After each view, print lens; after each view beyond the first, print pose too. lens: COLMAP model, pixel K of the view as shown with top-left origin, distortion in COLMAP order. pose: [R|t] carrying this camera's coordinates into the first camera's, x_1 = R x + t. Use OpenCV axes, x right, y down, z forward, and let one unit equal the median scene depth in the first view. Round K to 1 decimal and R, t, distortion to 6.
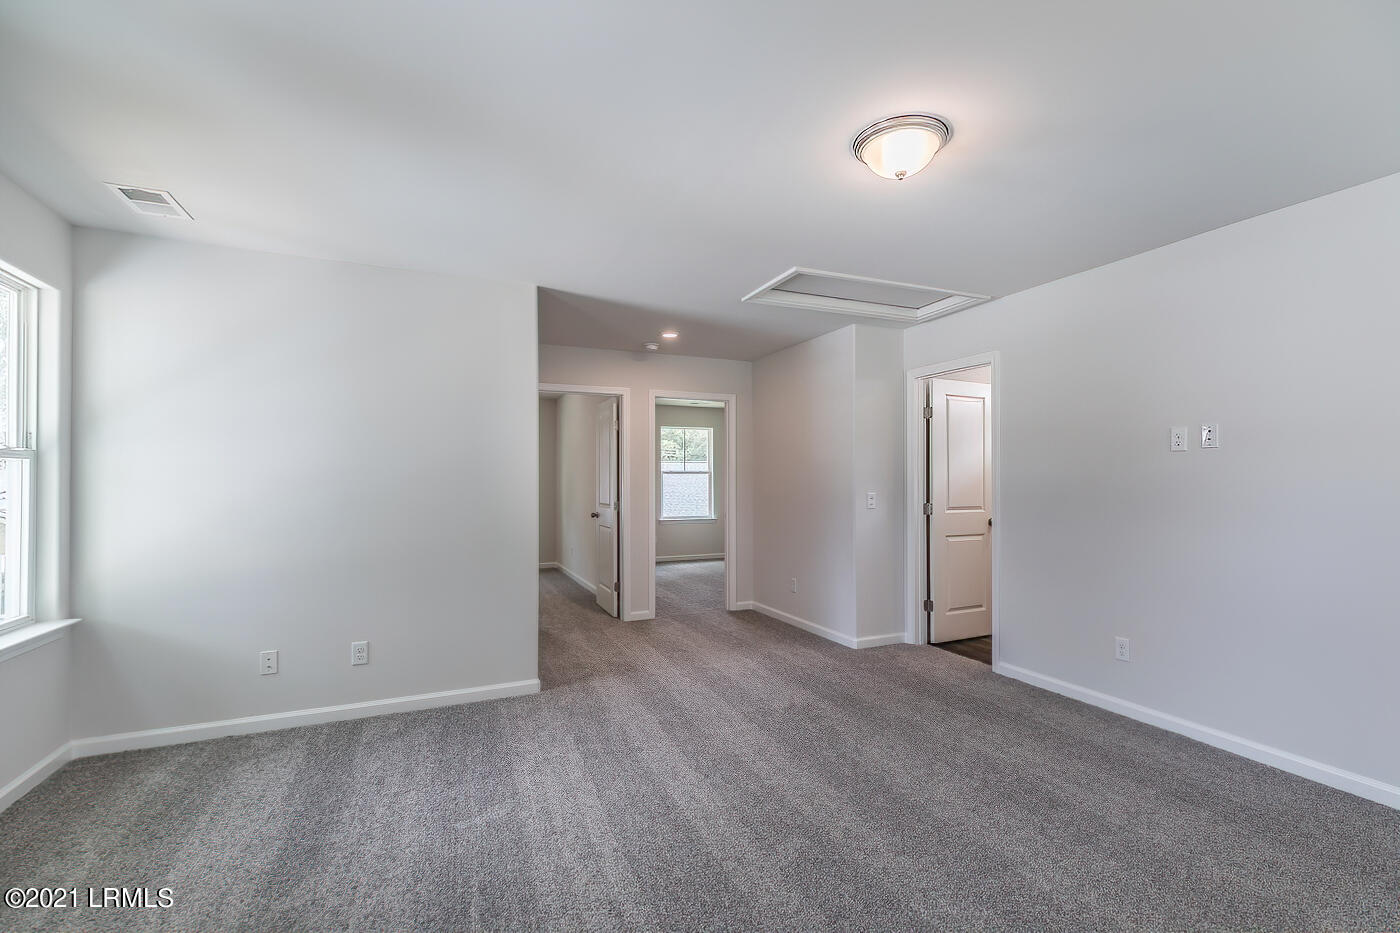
lens RADIAL K [[627.2, 0, 708.4], [0, 627.2, 468.7], [0, 0, 1]] dist [0.014999, 0.000674]
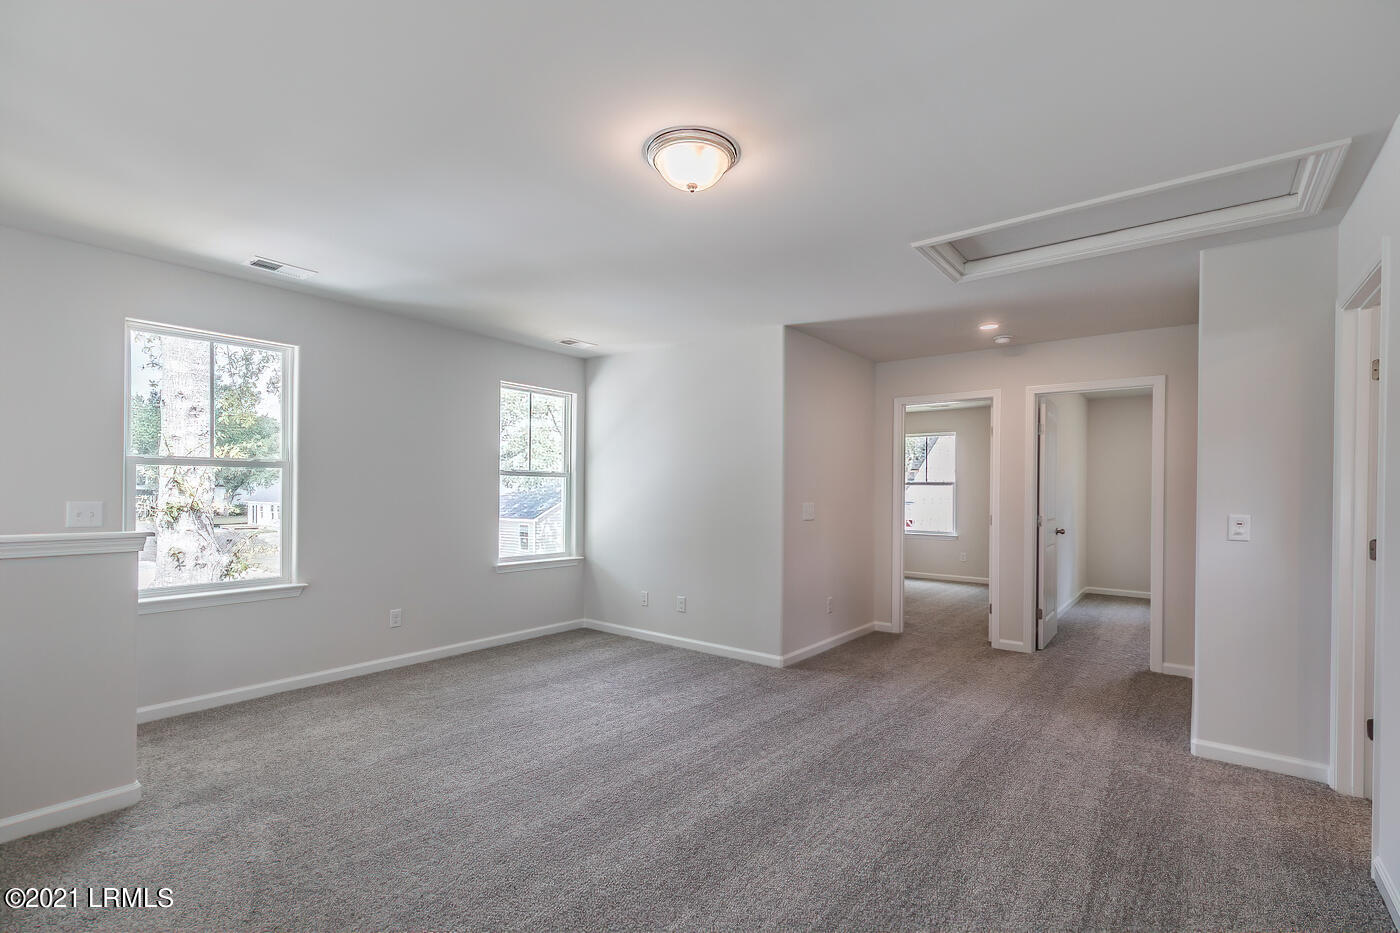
lens RADIAL K [[627.2, 0, 711.4], [0, 627.2, 490.1], [0, 0, 1]] dist [0.014999, 0.000674]
pose [[0.482130, 0.007127, -0.876071, 0.559747], [0.006379, 0.999912, 0.011644, 0.002918], [0.876077, -0.011202, 0.482042, 0.248727]]
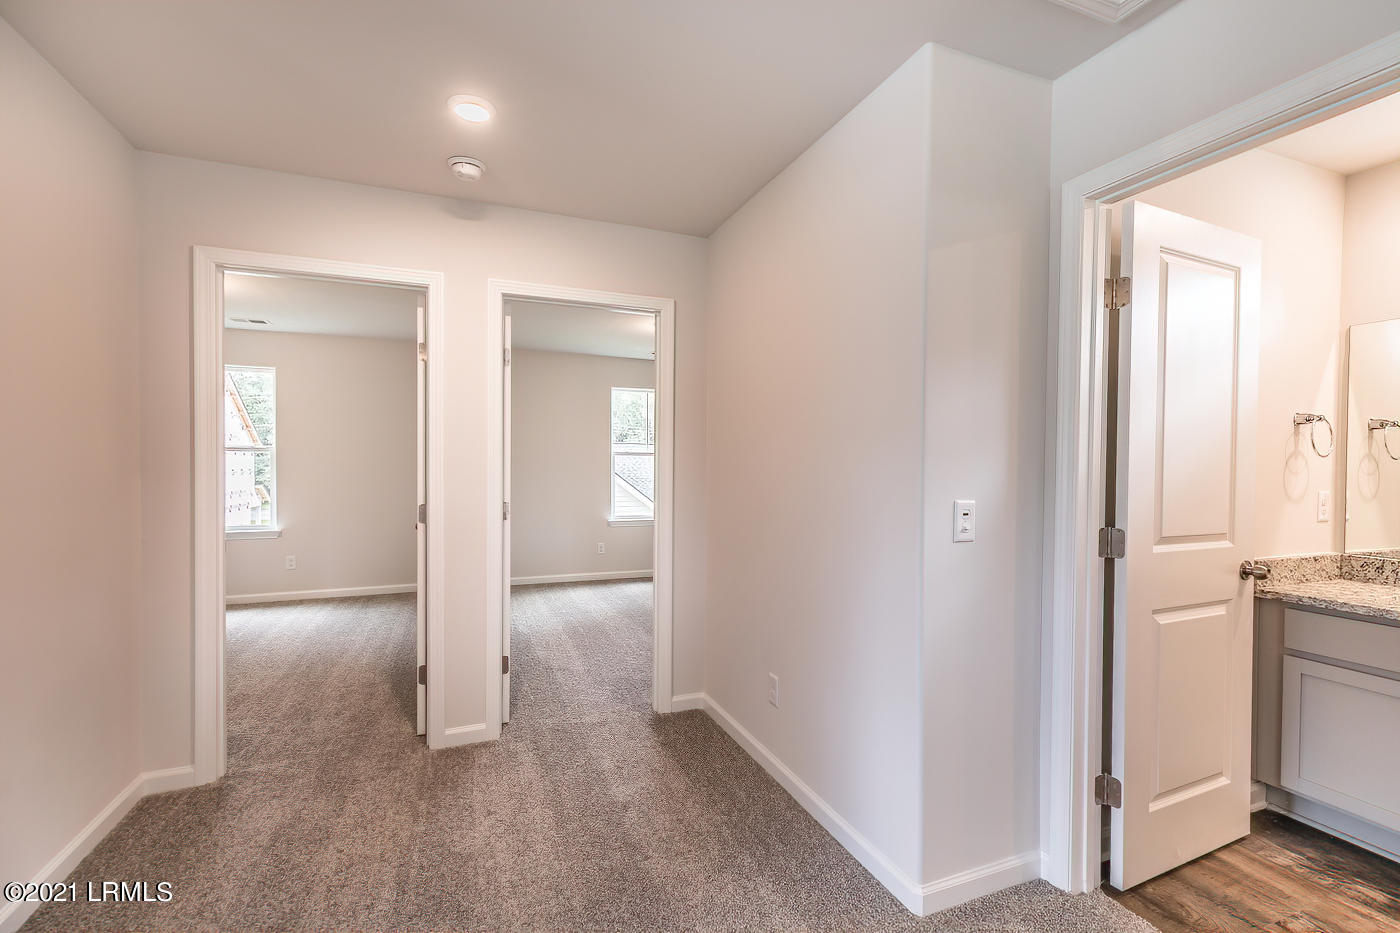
lens RADIAL K [[620.9, 0, 701.8], [0, 620.9, 473.1], [0, 0, 1]] dist [0.004496, -0.000134]
pose [[0.999591, 0.006792, -0.027765, 0.110654], [-0.005878, 0.999442, 0.032892, 0.010332], [0.027972, -0.032716, 0.999073, 0.625616]]
